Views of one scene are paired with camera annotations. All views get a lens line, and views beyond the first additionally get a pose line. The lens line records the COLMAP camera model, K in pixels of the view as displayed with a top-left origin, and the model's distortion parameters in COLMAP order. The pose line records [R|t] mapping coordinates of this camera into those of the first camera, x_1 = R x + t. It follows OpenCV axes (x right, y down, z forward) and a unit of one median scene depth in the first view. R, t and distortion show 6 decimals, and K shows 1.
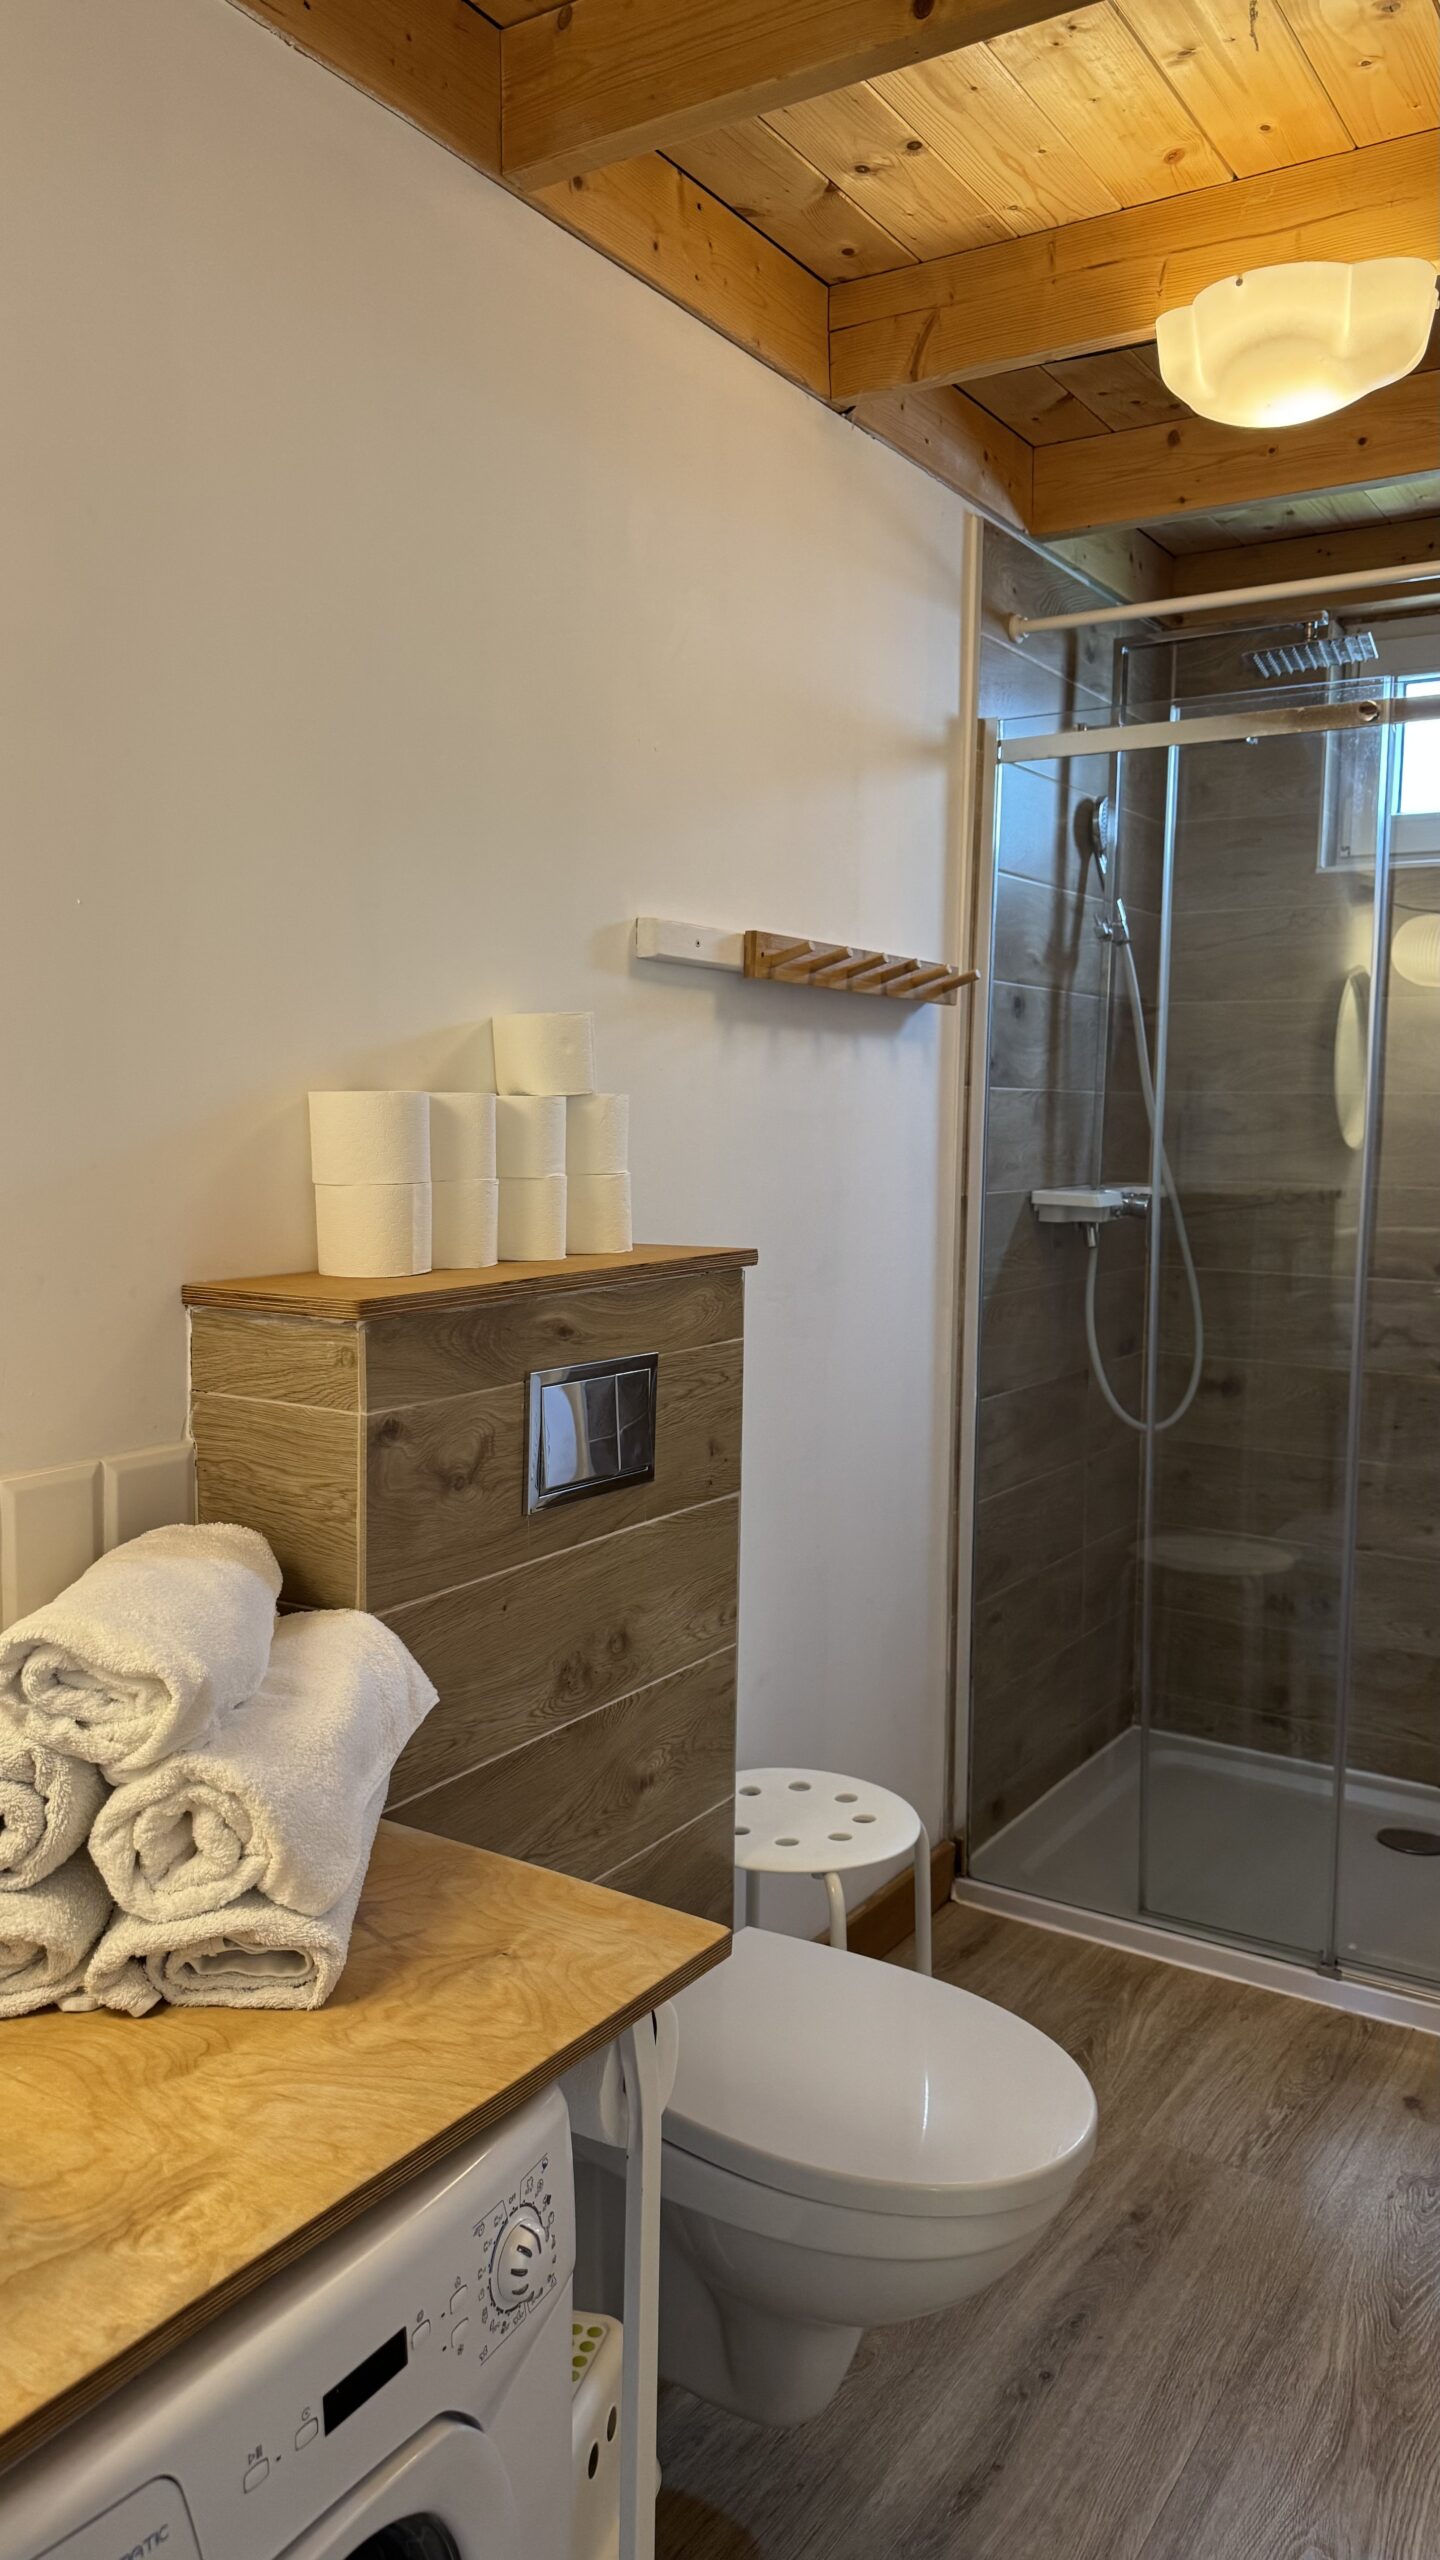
lens RADIAL K [[1804.7, 0, 722.5], [0, 1804.7, 1266.0], [0, 0, 1]] dist [0.141444, -0.280393]
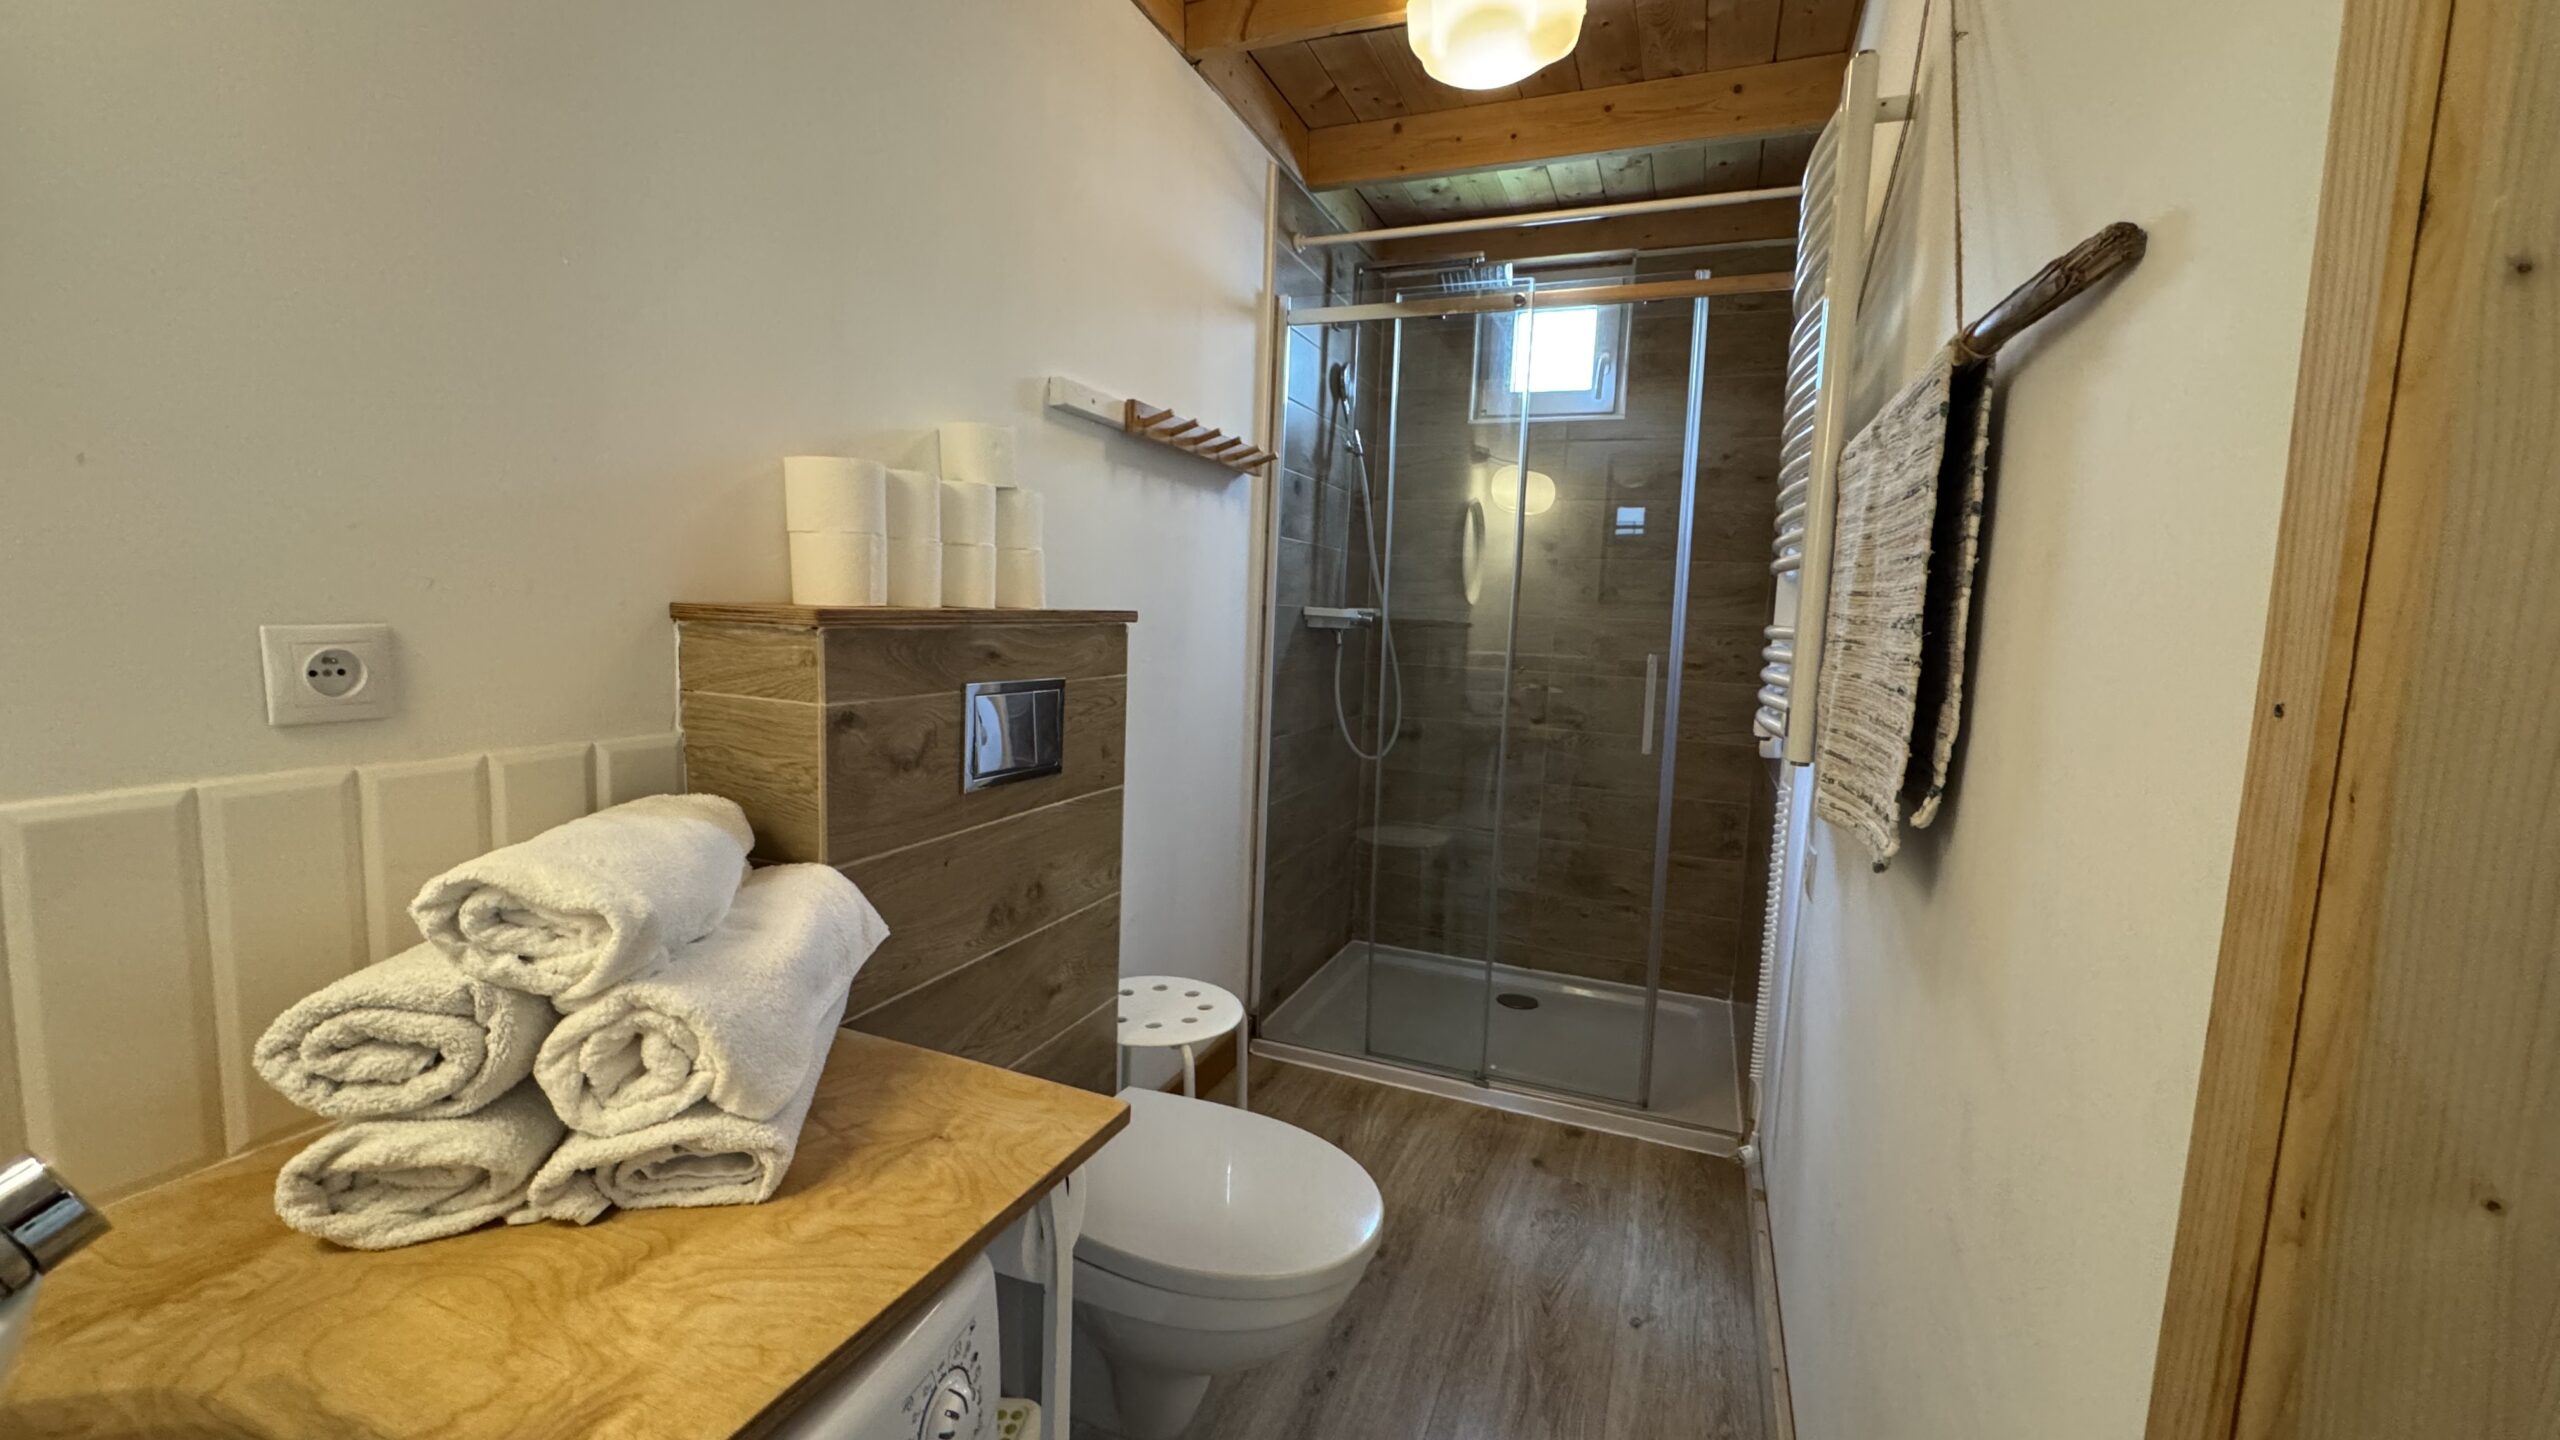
lens RADIAL K [[1016.0, 0, 1284.5], [0, 1016.0, 717.9], [0, 0, 1]] dist [-0.003488, -0.000577]
pose [[0.982572, 0.004370, 0.185830, -0.017764], [-0.008509, 0.999733, 0.021484, 0.067816], [-0.185687, -0.022691, 0.982347, 0.249157]]
